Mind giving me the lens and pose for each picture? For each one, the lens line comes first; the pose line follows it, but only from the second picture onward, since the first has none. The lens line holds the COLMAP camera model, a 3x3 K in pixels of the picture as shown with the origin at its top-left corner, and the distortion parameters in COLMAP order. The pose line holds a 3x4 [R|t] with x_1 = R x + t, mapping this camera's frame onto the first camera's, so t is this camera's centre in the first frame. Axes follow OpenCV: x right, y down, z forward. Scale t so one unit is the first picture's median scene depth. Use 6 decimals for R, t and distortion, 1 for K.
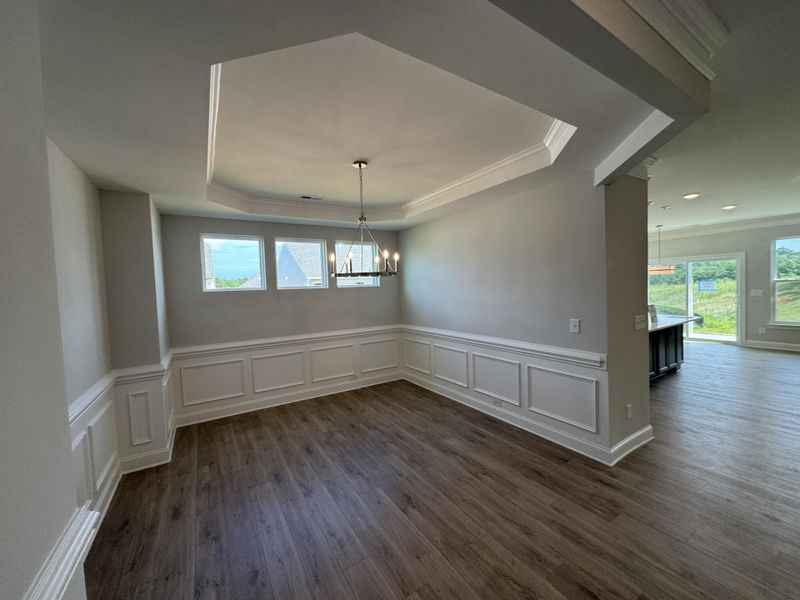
lens RADIAL K [[318.9, 0, 396.3], [0, 318.9, 297.8], [0, 0, 1]] dist [-0.001297, -0.000370]
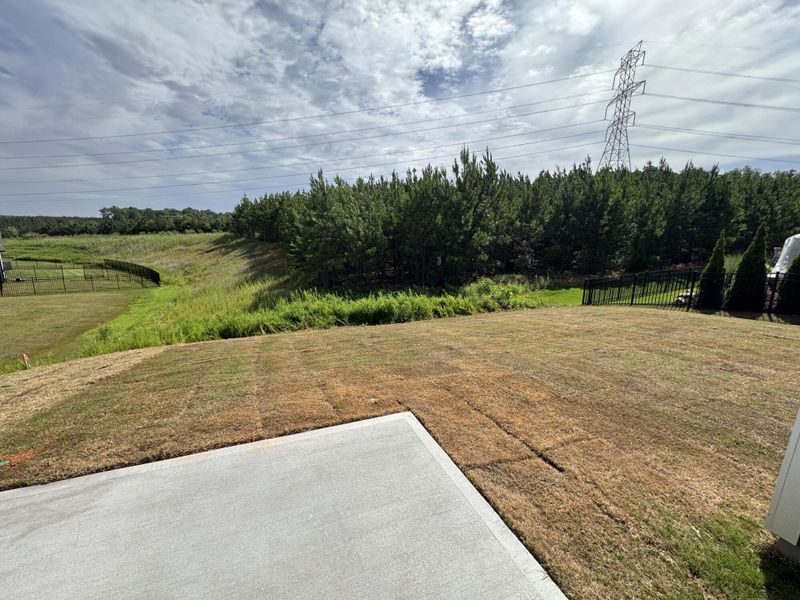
lens RADIAL K [[318.9, 0, 398.2], [0, 318.9, 299.6], [0, 0, 1]] dist [-0.001297, -0.000370]
pose [[0.163895, -0.157169, 0.973877, 1.088545], [0.000309, 0.987235, 0.159273, -0.045067], [-0.986478, -0.025803, 0.161852, 1.088361]]
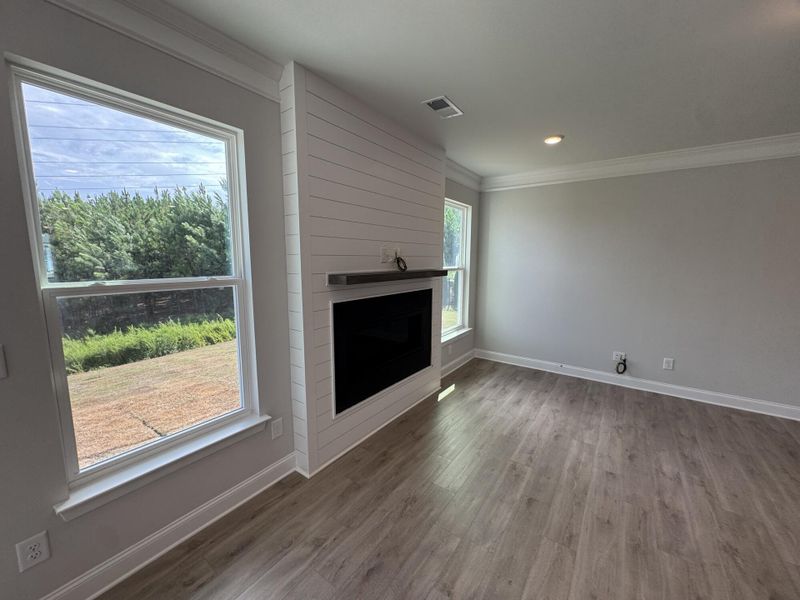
lens RADIAL K [[318.9, 0, 400.9], [0, 318.9, 302.4], [0, 0, 1]] dist [-0.001297, -0.000370]
pose [[-0.383447, -0.098221, 0.918325, 0.875924], [0.042168, 0.991430, 0.123647, -0.058840], [-0.922600, 0.086136, -0.376019, 0.826386]]
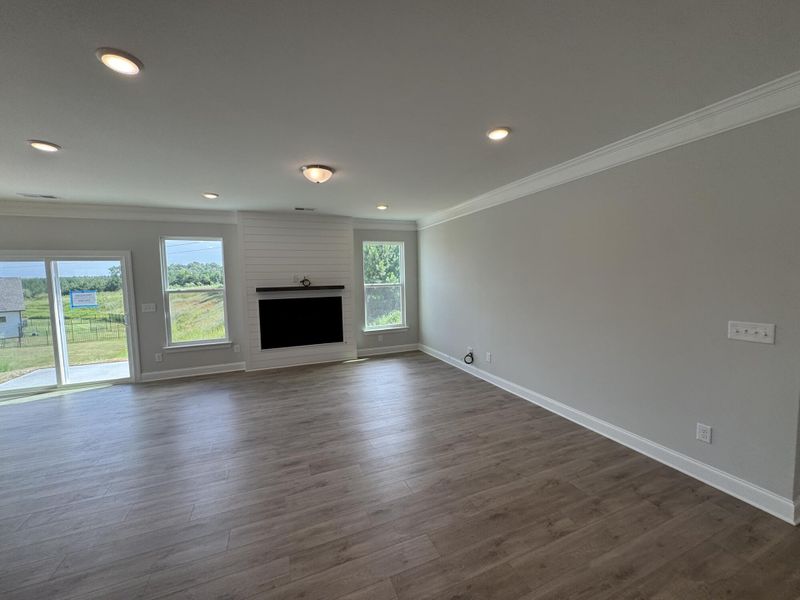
lens RADIAL K [[318.9, 0, 400.5], [0, 318.9, 297.7], [0, 0, 1]] dist [-0.001297, -0.000370]
pose [[0.163527, -0.034136, 0.985948, 0.490255], [0.052841, 0.998270, 0.025798, -0.026904], [-0.985123, 0.047879, 0.165047, 0.294810]]
